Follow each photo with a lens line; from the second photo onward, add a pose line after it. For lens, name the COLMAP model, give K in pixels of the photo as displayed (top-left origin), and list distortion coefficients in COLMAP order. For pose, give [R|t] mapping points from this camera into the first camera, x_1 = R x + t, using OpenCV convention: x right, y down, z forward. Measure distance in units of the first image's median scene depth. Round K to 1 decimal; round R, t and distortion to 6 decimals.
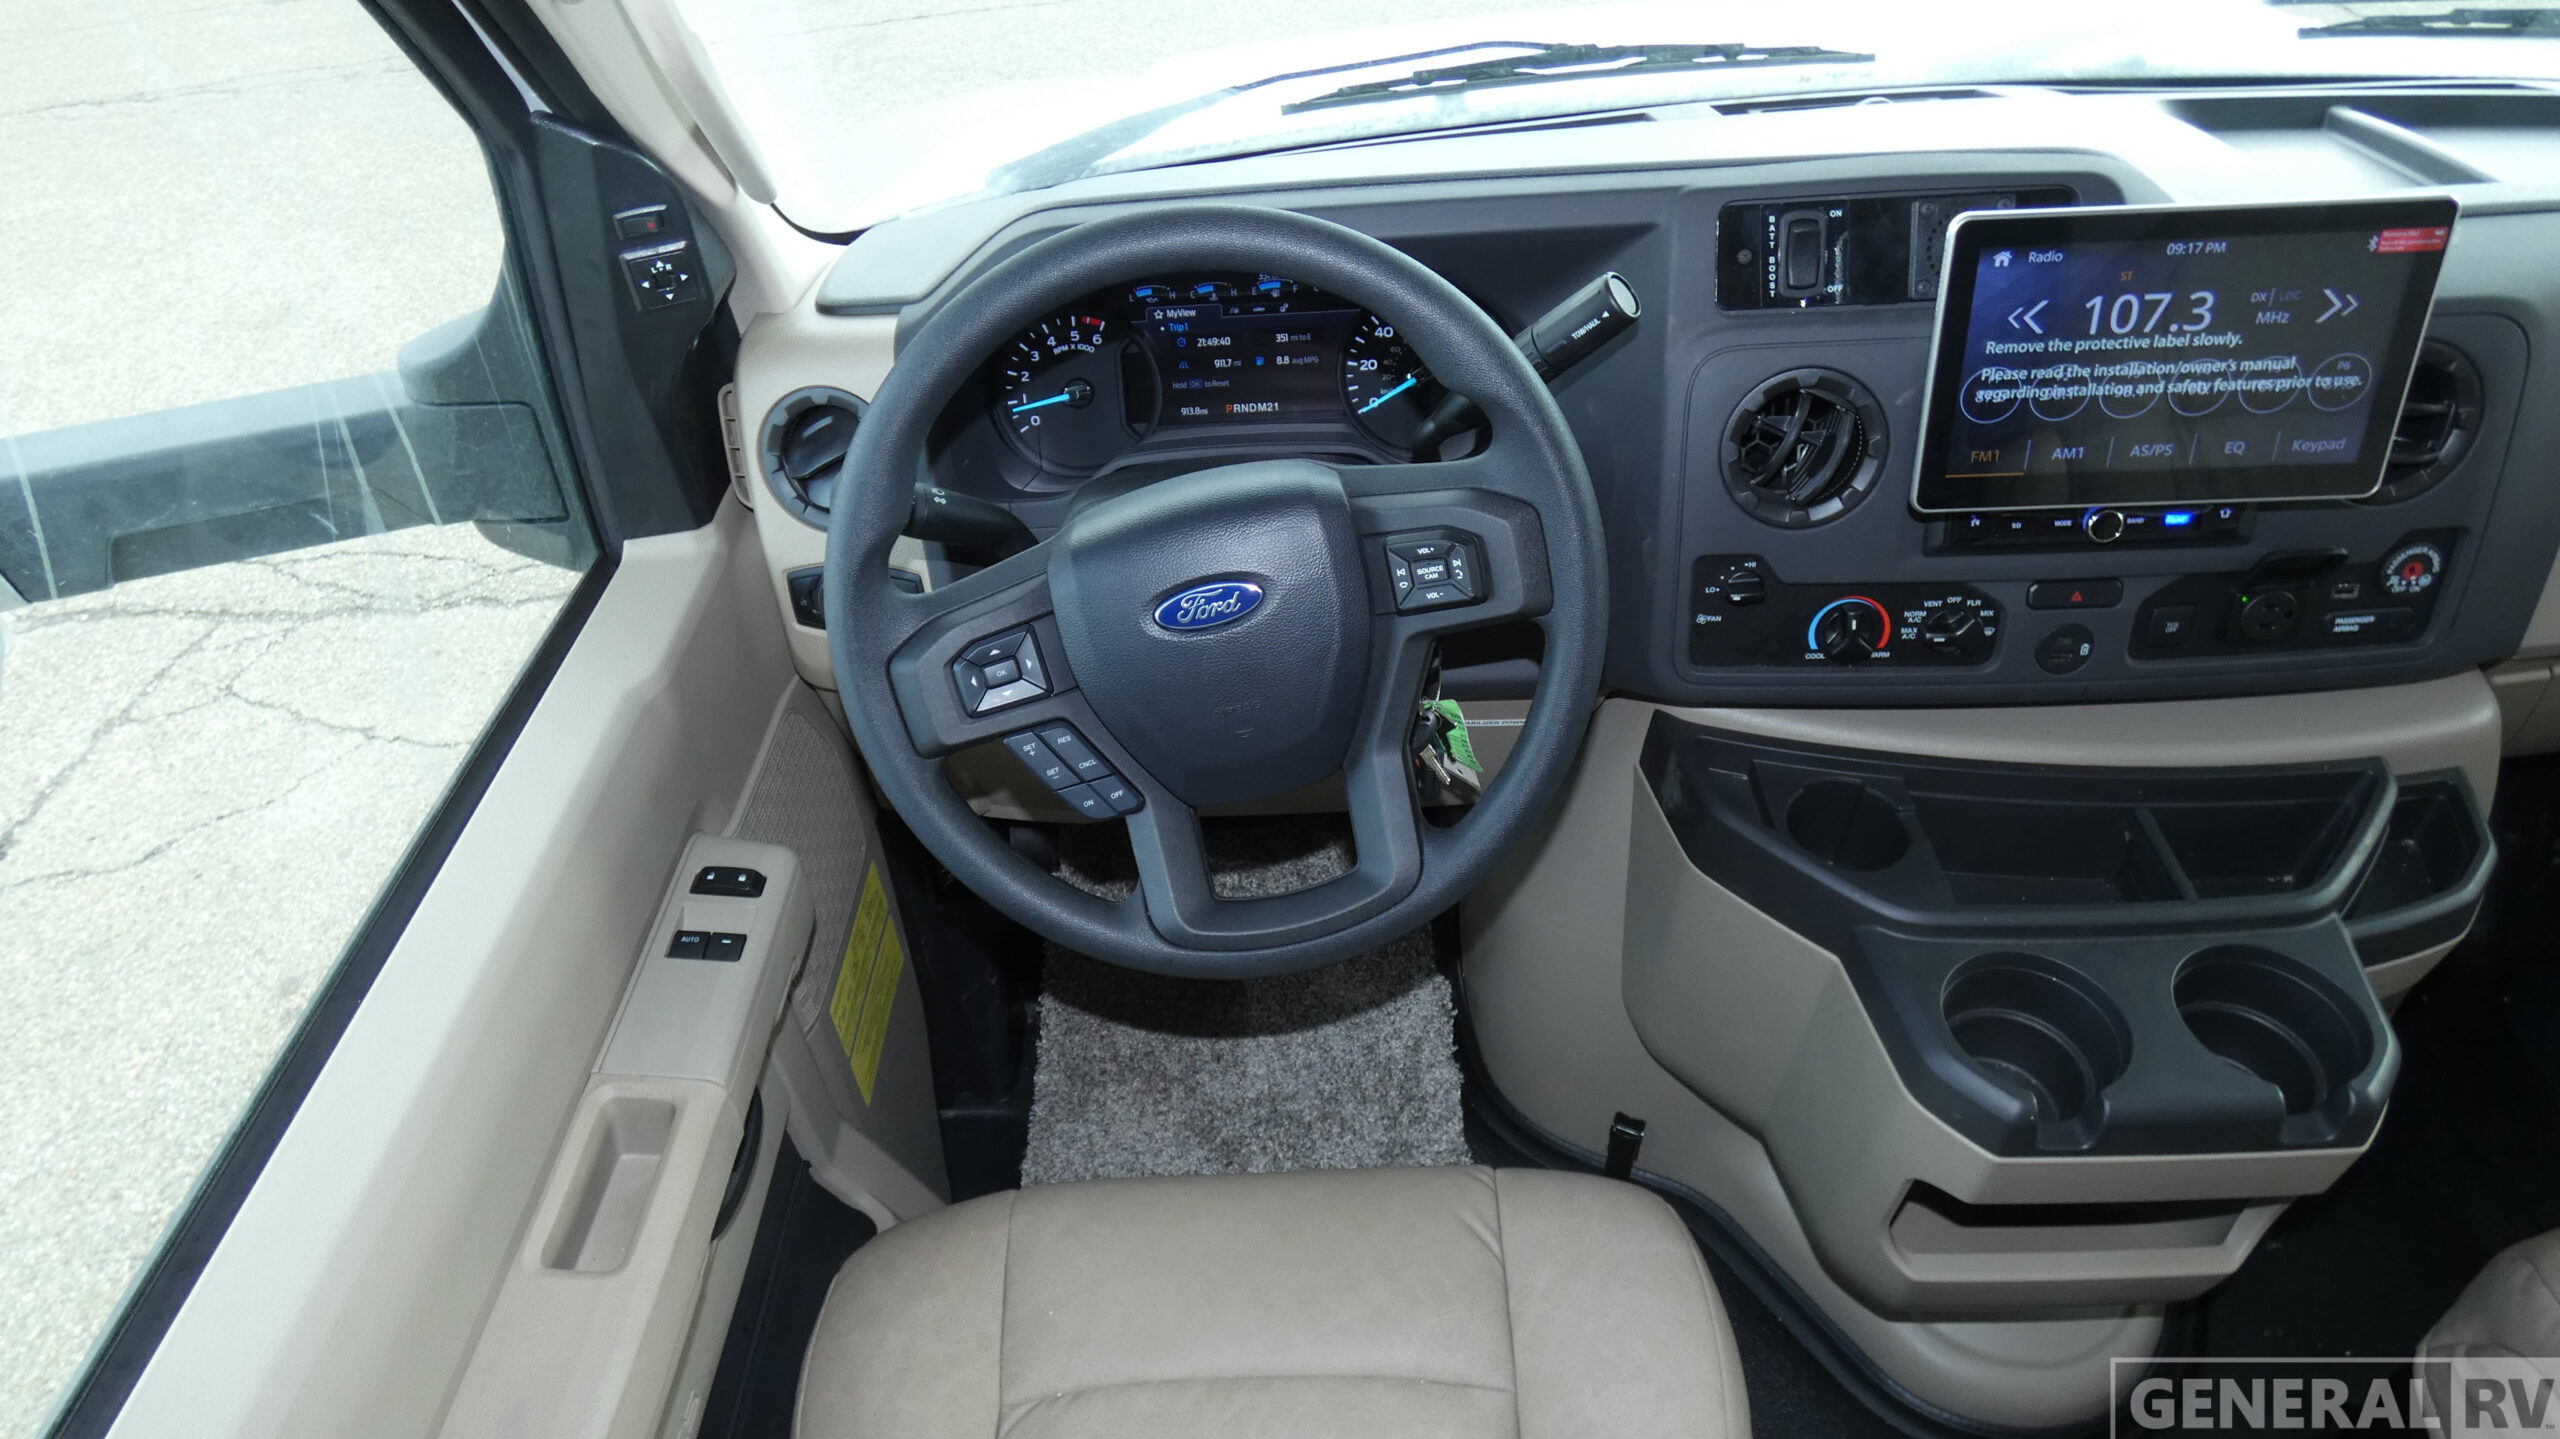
lens RADIAL K [[1521.6, 0, 1285.8], [0, 1521.6, 721.1], [0, 0, 1]] dist [-0.006445, -0.001610]
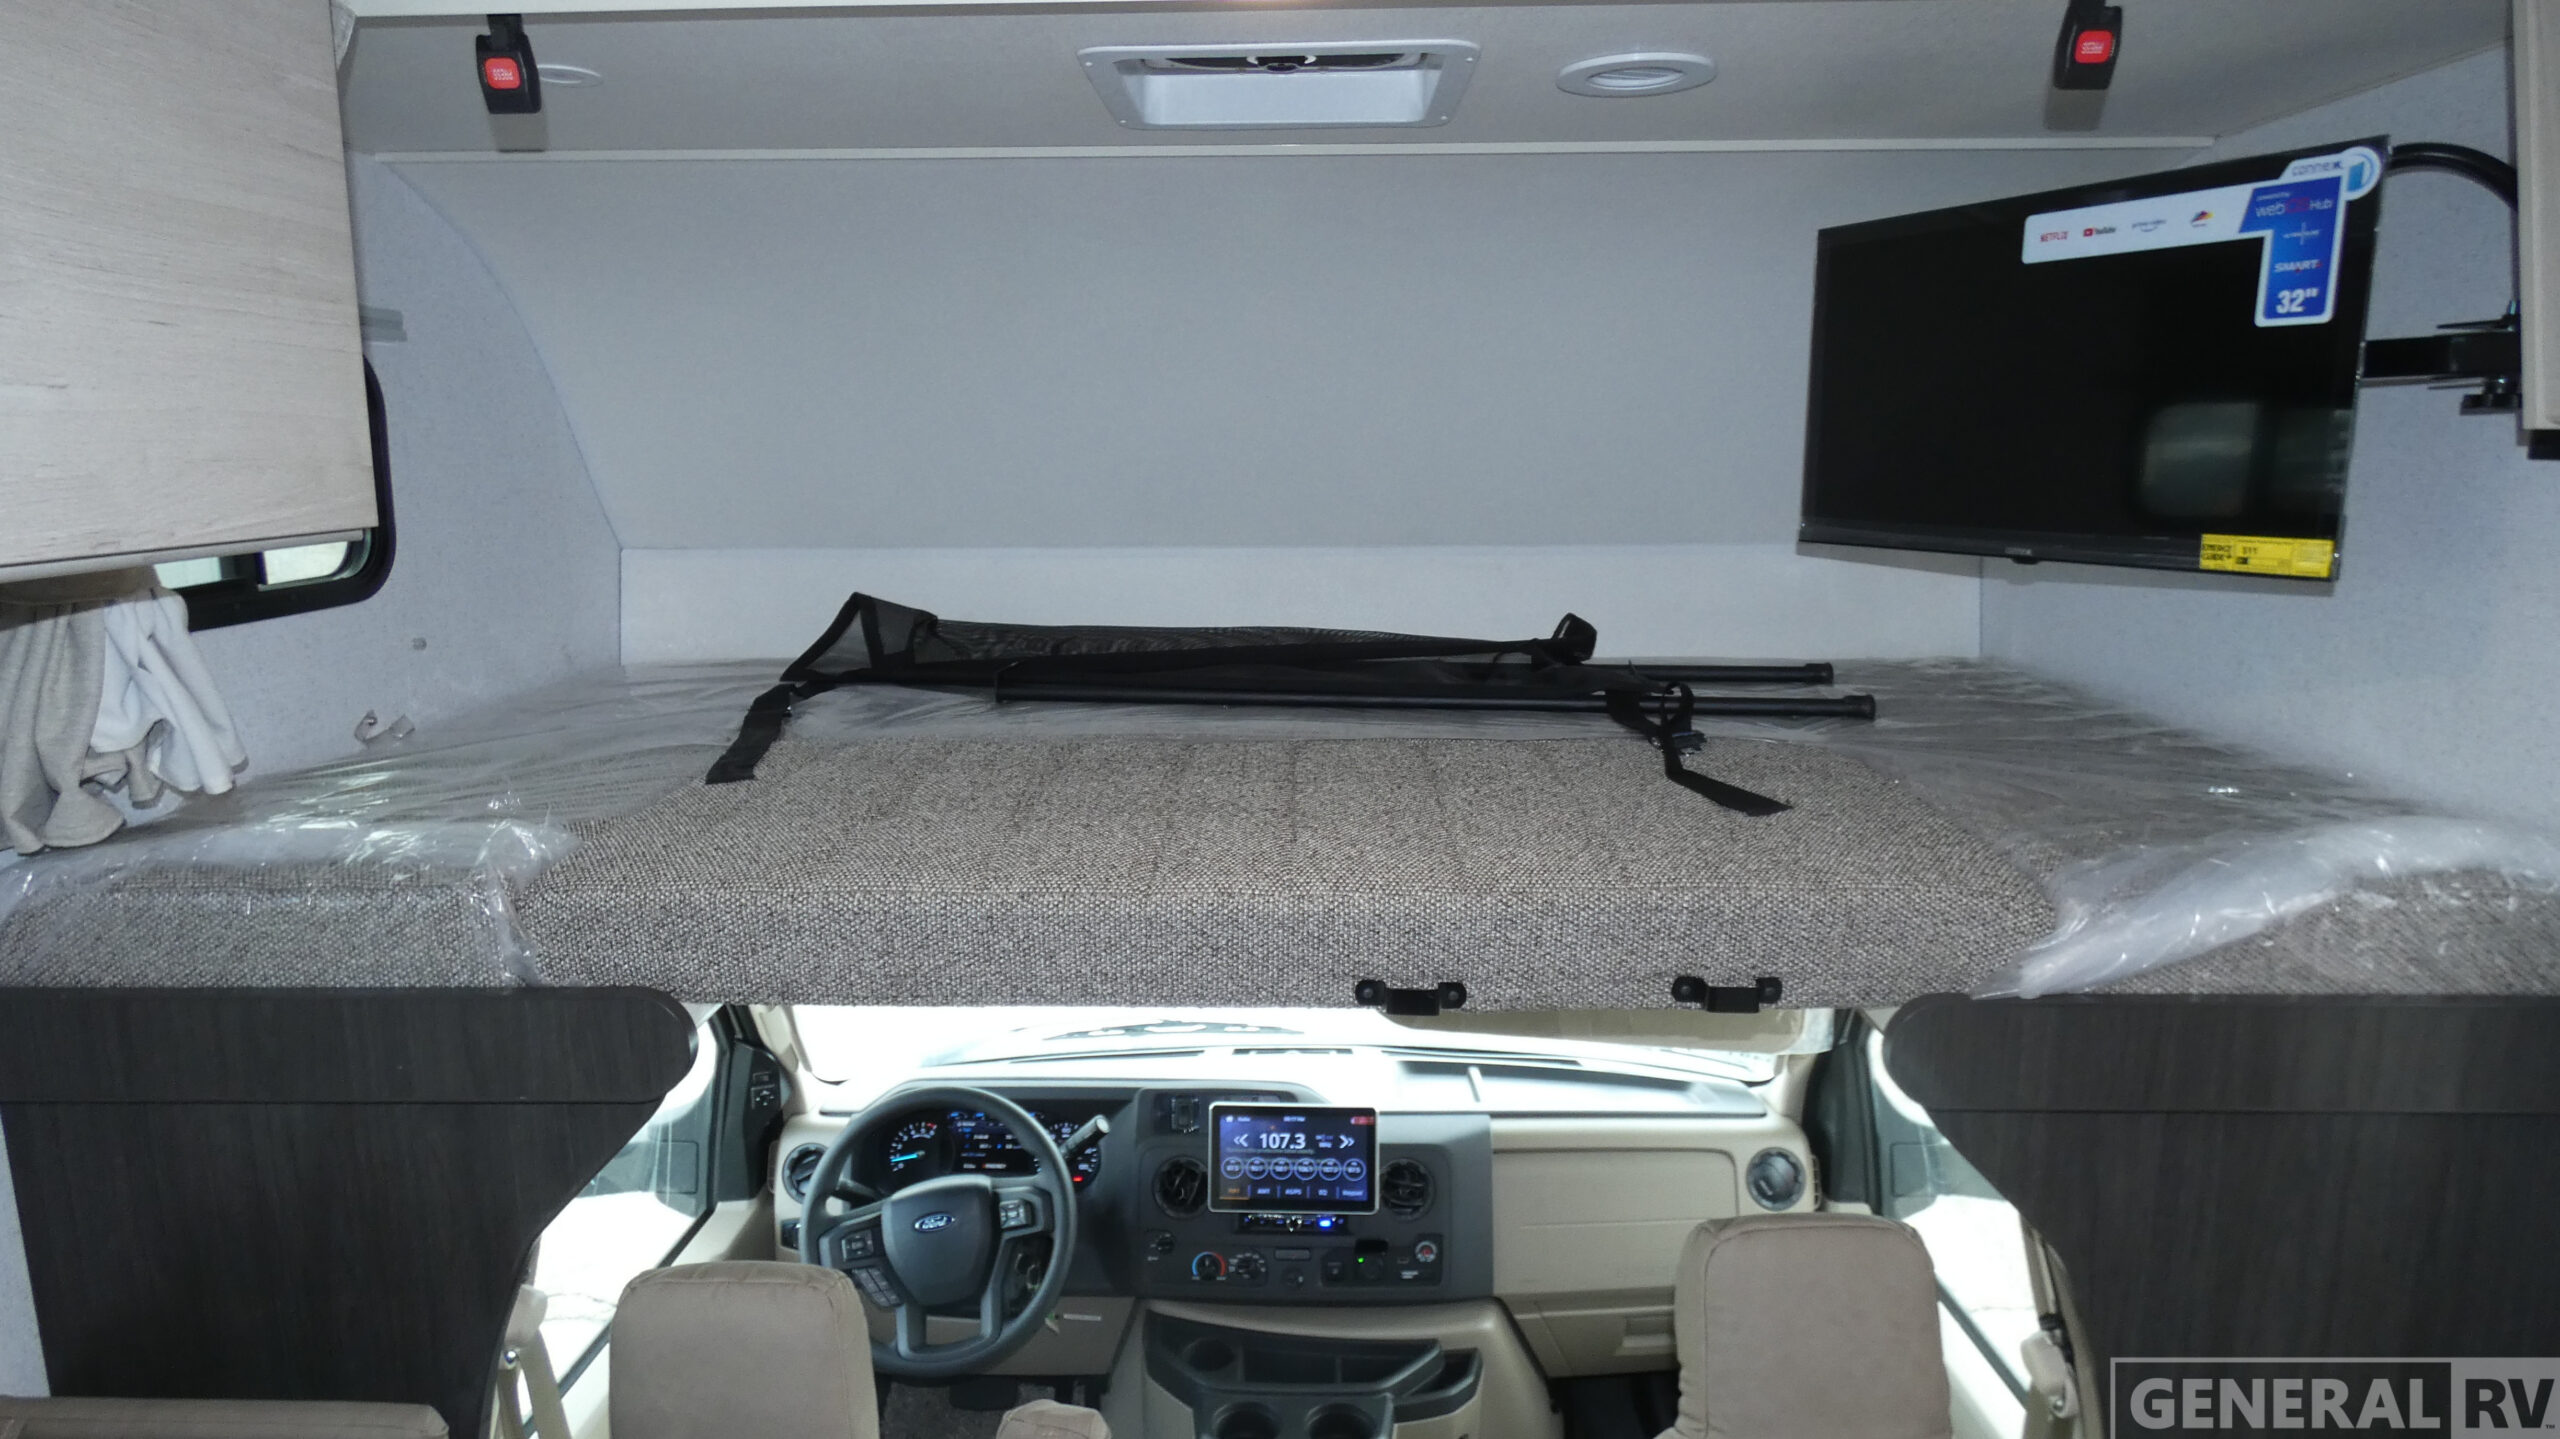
lens RADIAL K [[1521.6, 0, 1289.8], [0, 1521.6, 718.7], [0, 0, 1]] dist [-0.006445, -0.001610]
pose [[0.998279, 0.058445, -0.004866, 0.467498], [-0.052542, 0.854415, -0.516927, 0.454255], [-0.026054, 0.516293, 0.856016, -1.591372]]
